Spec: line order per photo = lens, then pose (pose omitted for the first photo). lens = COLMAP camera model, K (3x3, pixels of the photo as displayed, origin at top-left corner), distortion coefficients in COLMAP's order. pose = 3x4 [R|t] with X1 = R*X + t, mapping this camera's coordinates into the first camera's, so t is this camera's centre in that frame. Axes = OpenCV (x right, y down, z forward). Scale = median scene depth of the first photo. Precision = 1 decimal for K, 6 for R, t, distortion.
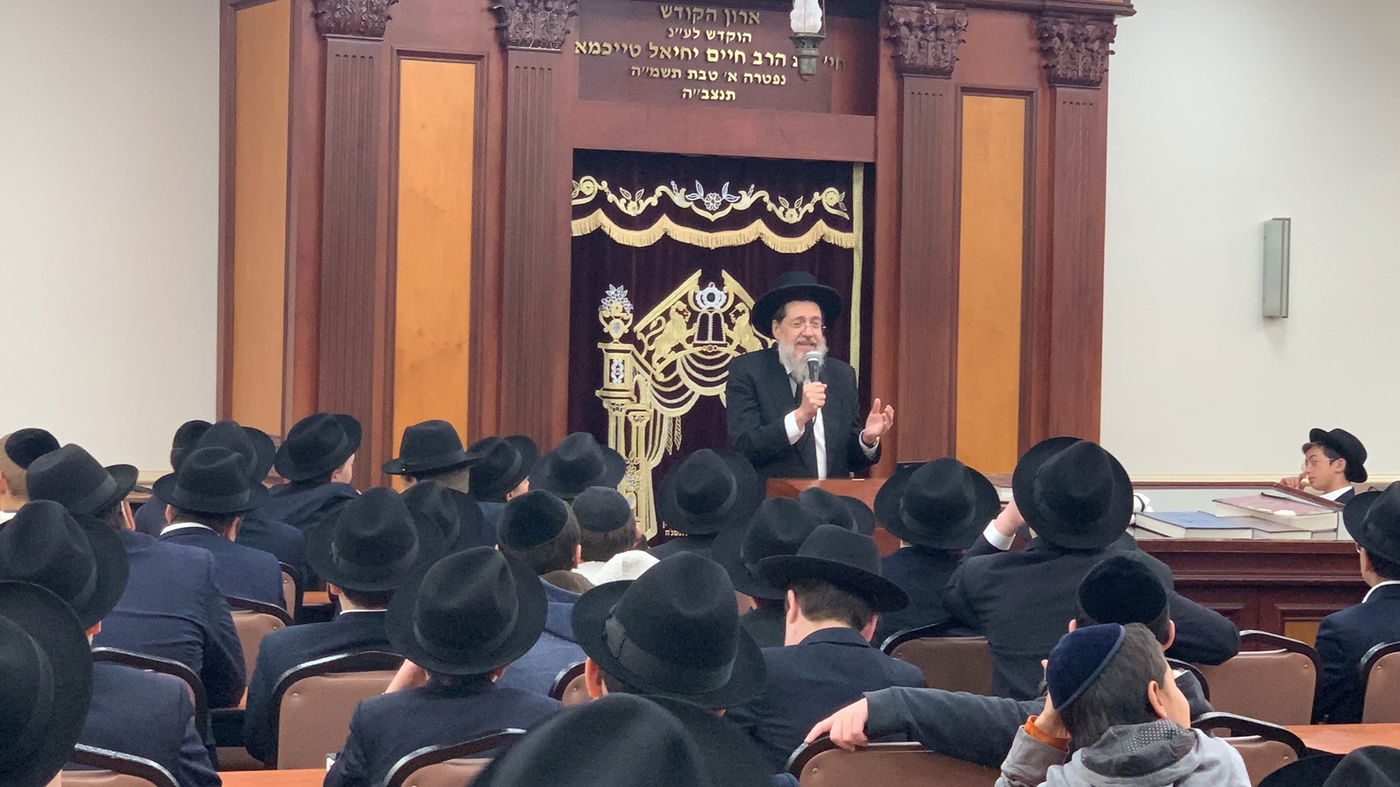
lens RADIAL K [[3293.5, 0, 700.0], [0, 3293.5, 393.5], [0, 0, 1]] dist [-0.089341, -0.096465]
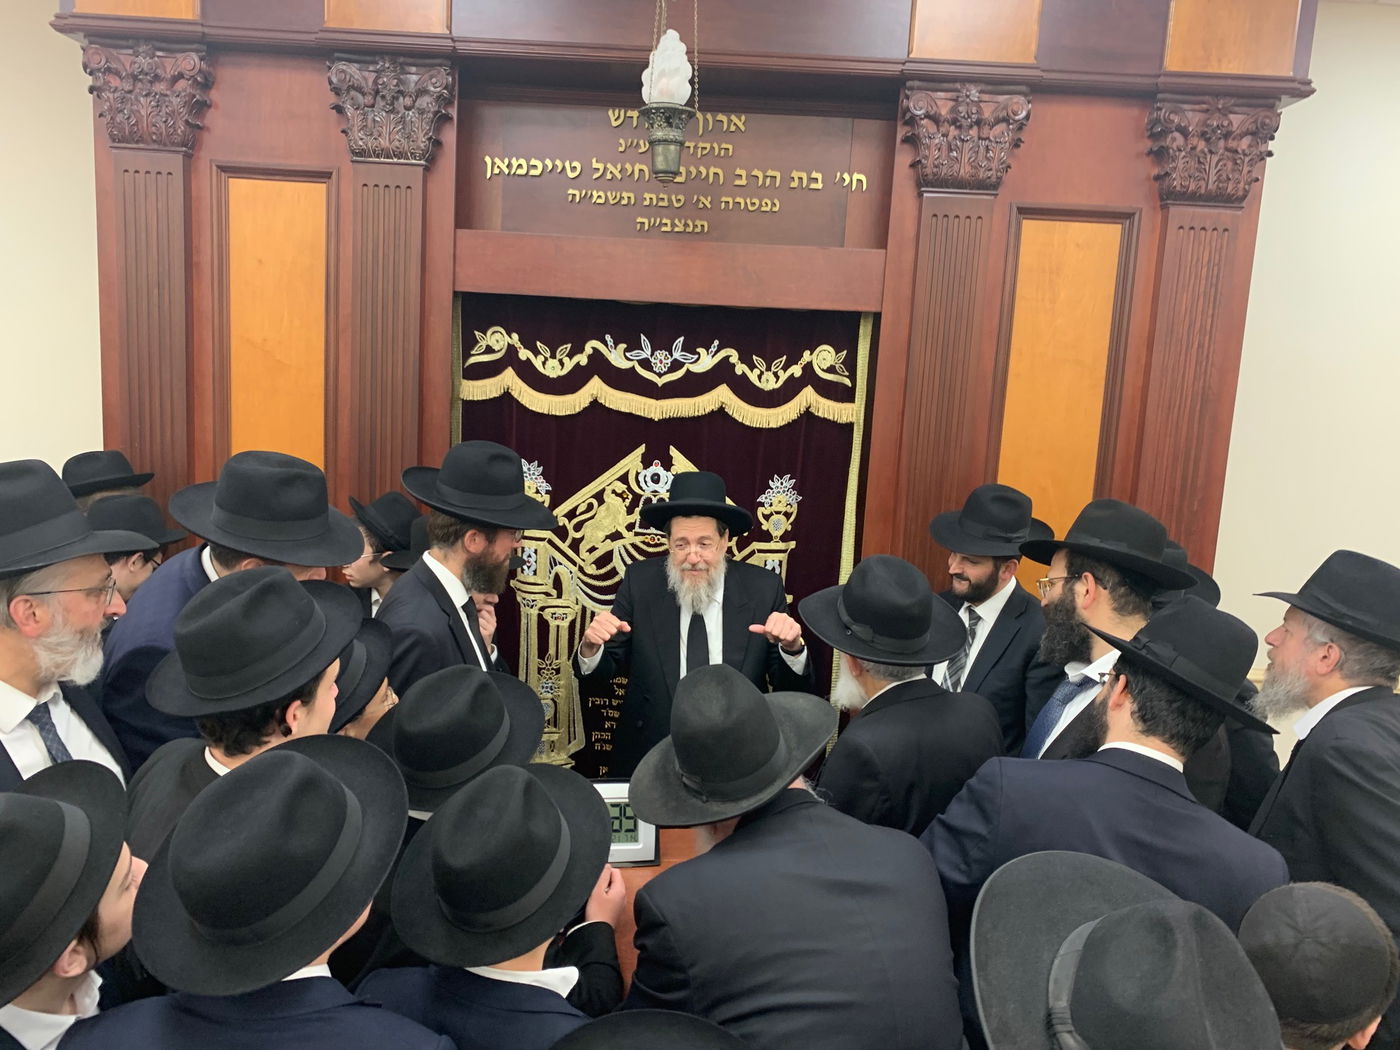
lens RADIAL K [[1093.9, 0, 700.9], [0, 1093.9, 586.6], [0, 0, 1]] dist [0.042707, -0.060619]
pose [[0.884572, 0.114444, -0.452145, 0.141966], [-0.039964, 0.984461, 0.170994, -0.050127], [0.464689, -0.133187, 0.875400, 0.759338]]
